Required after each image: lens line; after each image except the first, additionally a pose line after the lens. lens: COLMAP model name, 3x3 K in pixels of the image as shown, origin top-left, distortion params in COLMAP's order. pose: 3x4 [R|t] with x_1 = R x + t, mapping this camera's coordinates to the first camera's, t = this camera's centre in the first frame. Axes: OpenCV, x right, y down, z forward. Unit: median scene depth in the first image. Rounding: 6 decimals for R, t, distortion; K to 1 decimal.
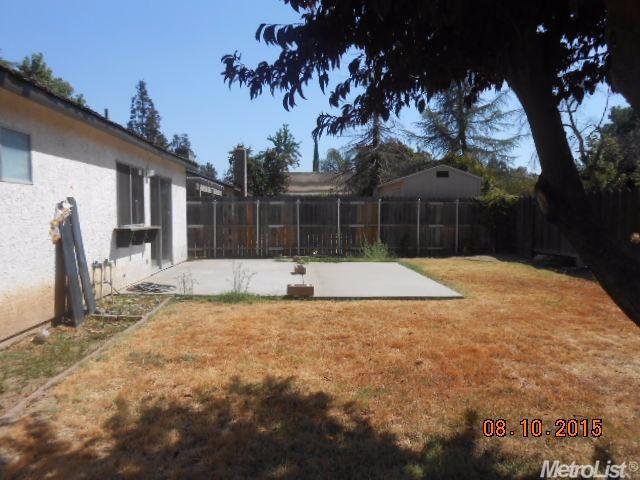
lens RADIAL K [[501.0, 0, 320.8], [0, 501.0, 230.7], [0, 0, 1]] dist [-0.016282, 0.005533]
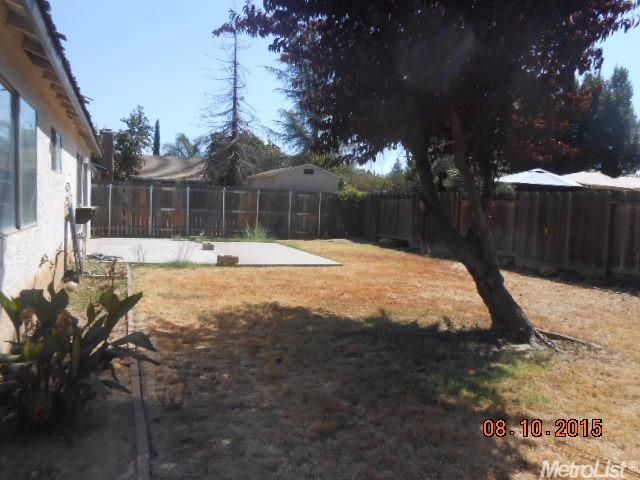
lens RADIAL K [[501.0, 0, 320.8], [0, 501.0, 230.7], [0, 0, 1]] dist [-0.016282, 0.005533]
pose [[0.946222, 0.022471, 0.322736, -0.125011], [-0.031021, 0.999290, 0.021371, 0.003452], [-0.322027, -0.030234, 0.946248, -0.172585]]
